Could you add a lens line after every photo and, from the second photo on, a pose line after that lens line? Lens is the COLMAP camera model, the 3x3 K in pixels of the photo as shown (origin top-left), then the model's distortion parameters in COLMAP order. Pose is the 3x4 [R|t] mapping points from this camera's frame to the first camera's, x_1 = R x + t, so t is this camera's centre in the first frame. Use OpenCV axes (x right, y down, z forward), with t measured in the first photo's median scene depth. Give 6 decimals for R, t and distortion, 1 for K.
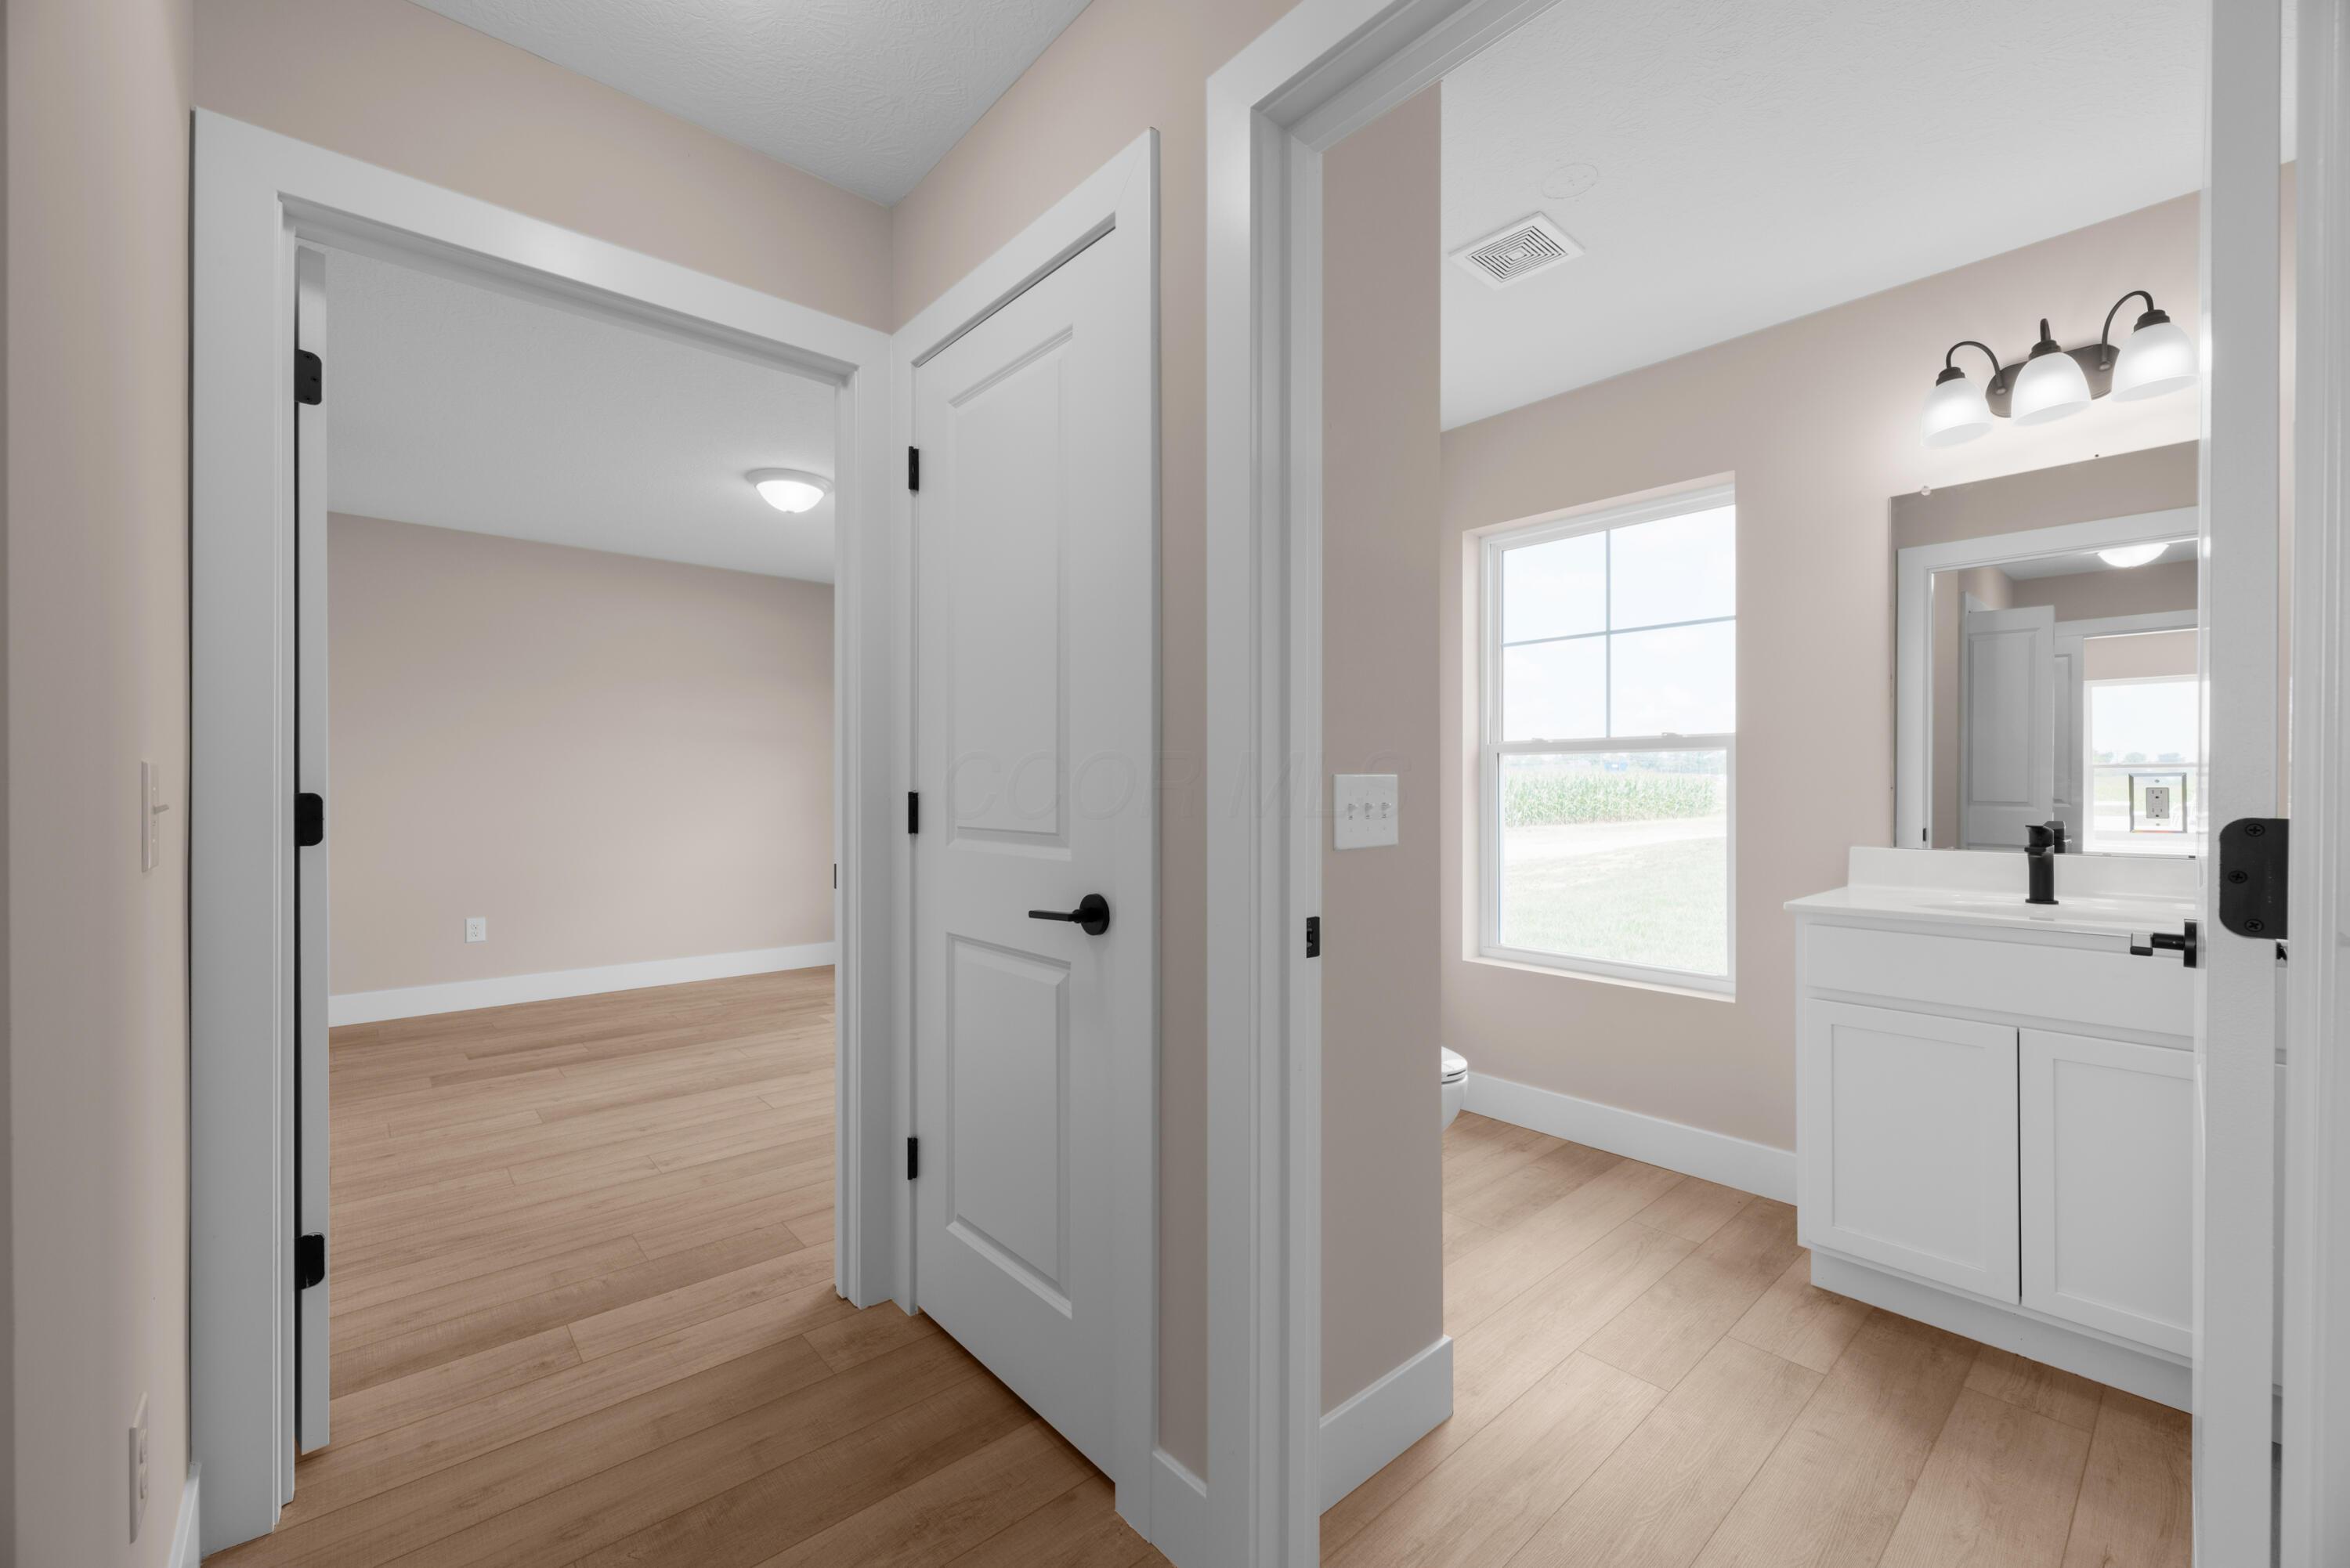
lens RADIAL K [[945.7, 0, 1172.1], [0, 945.7, 785.2], [0, 0, 1]] dist [0.001438, -0.000225]
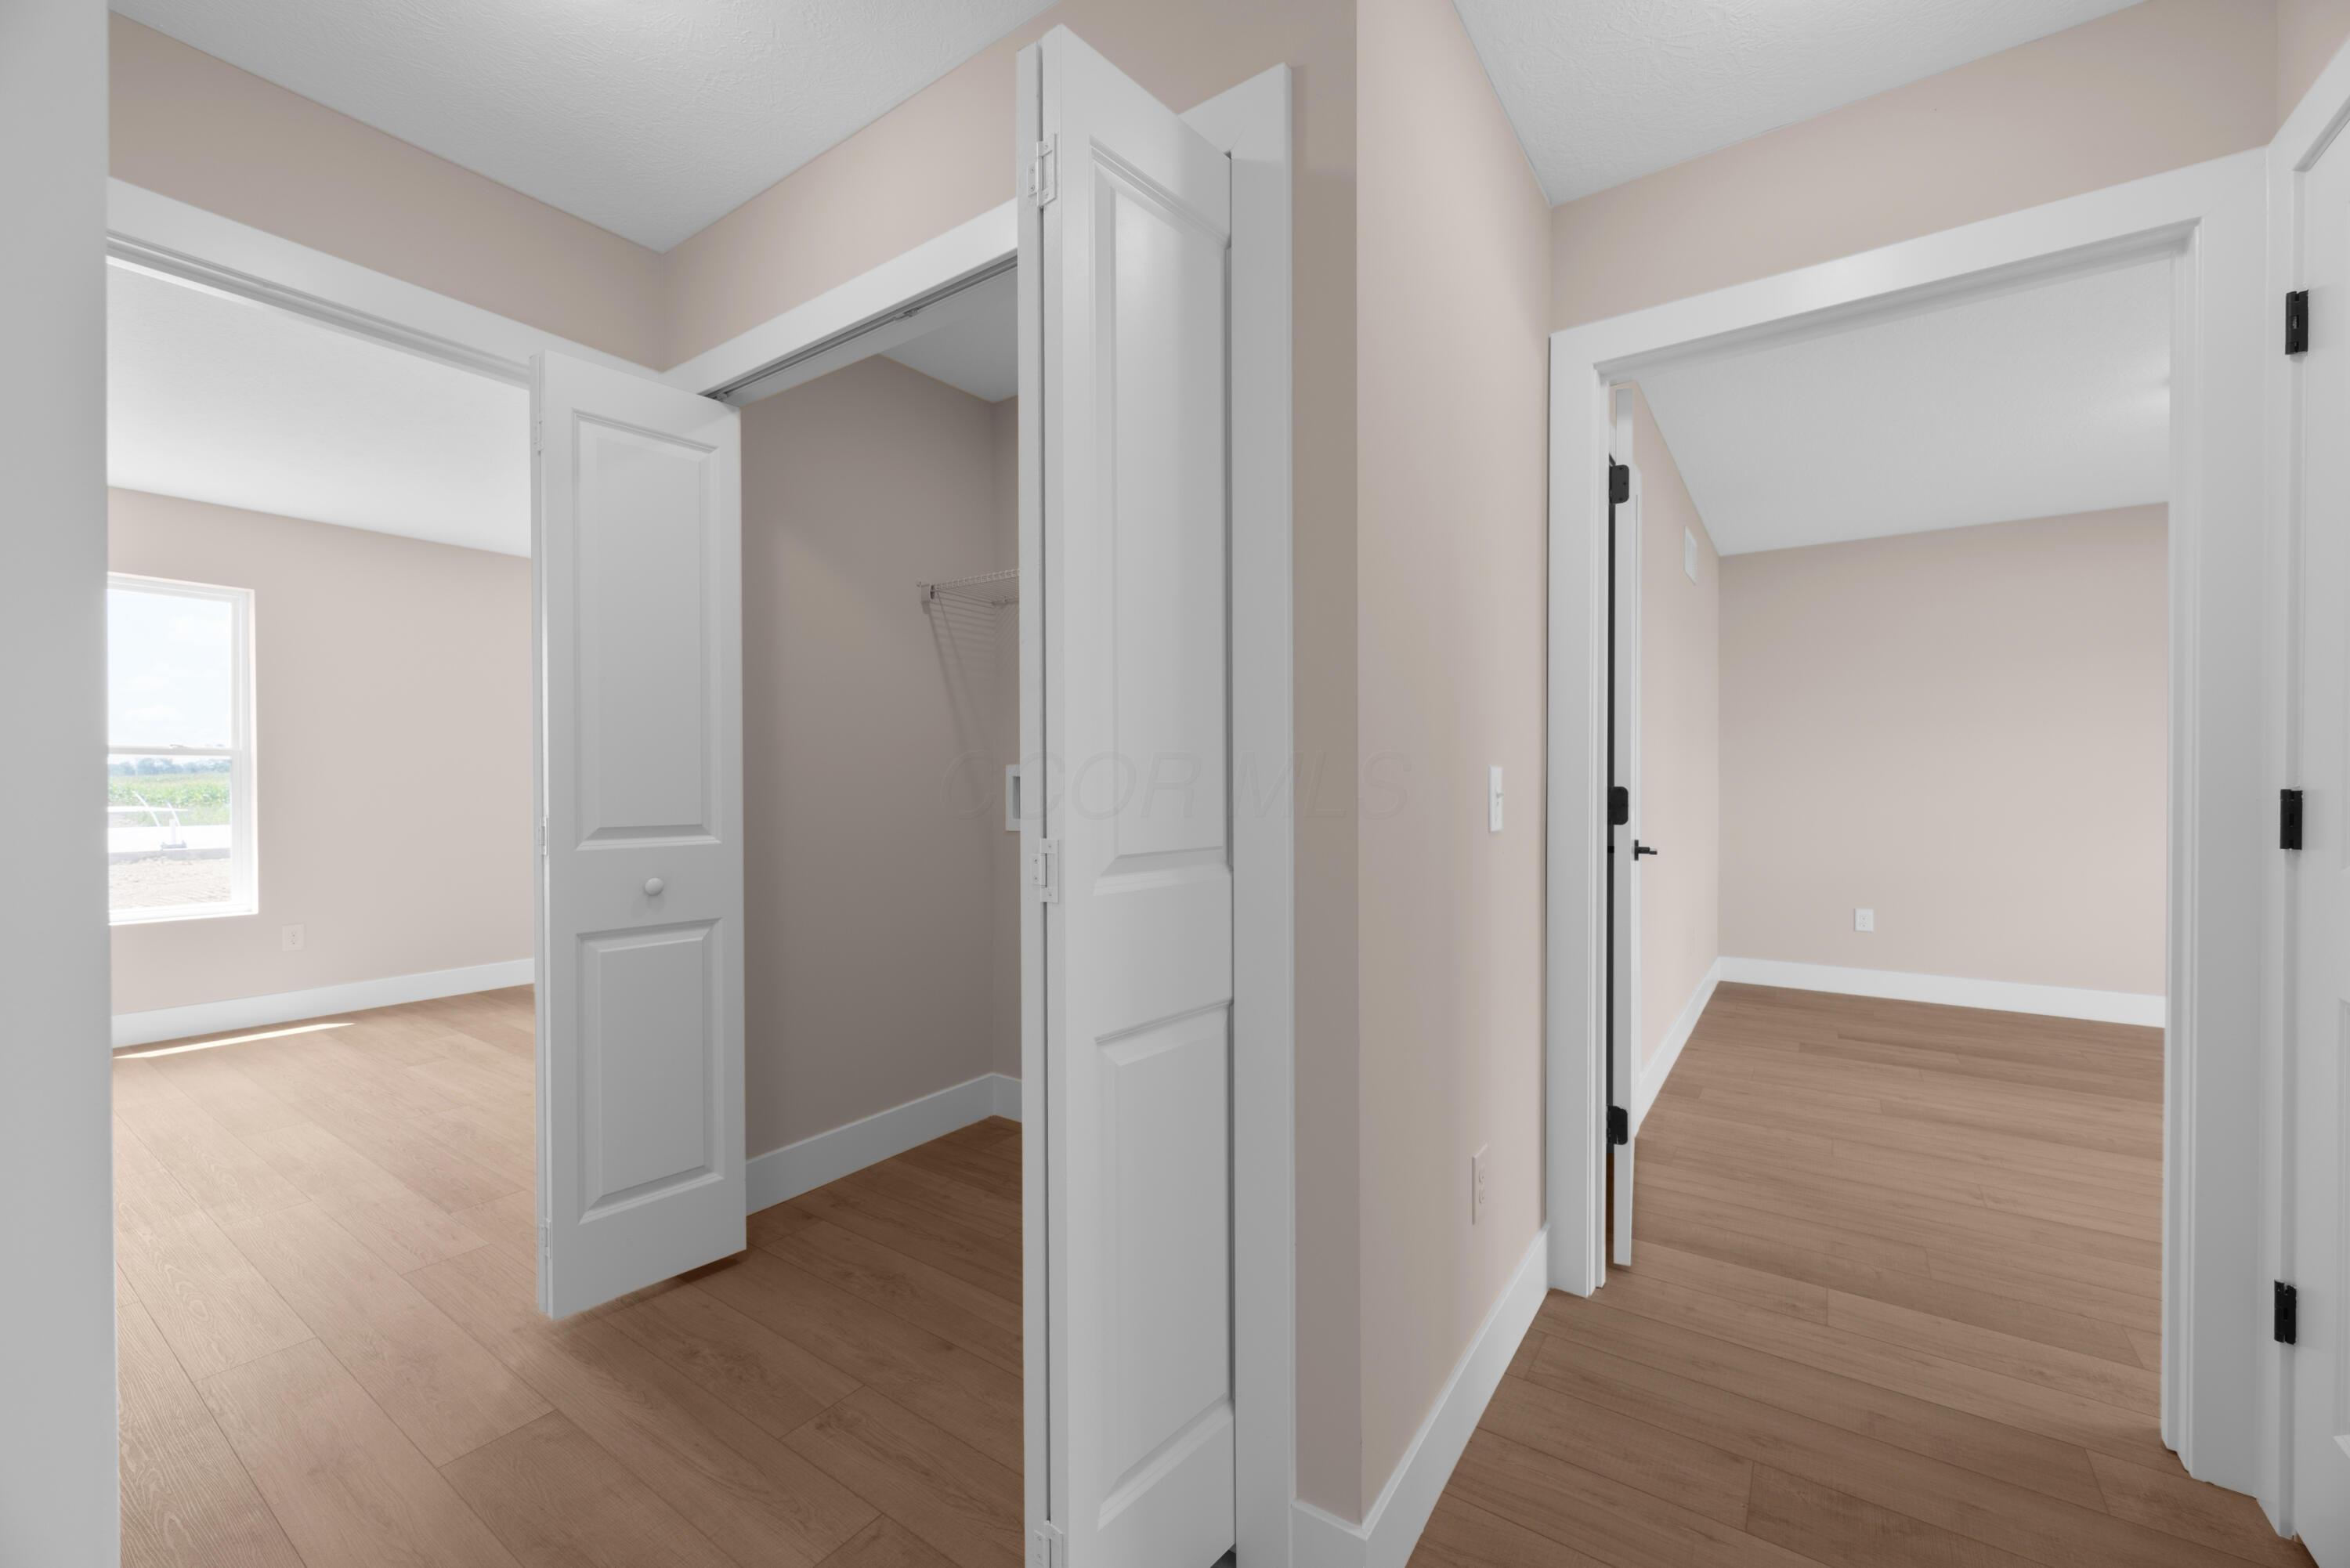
lens RADIAL K [[945.7, 0, 1172.1], [0, 945.7, 785.2], [0, 0, 1]] dist [0.001438, -0.000225]
pose [[0.230344, 0.003140, -0.973104, 0.209119], [-0.000061, 0.999995, 0.003212, 0.002146], [0.973109, -0.000681, 0.230343, 0.038099]]
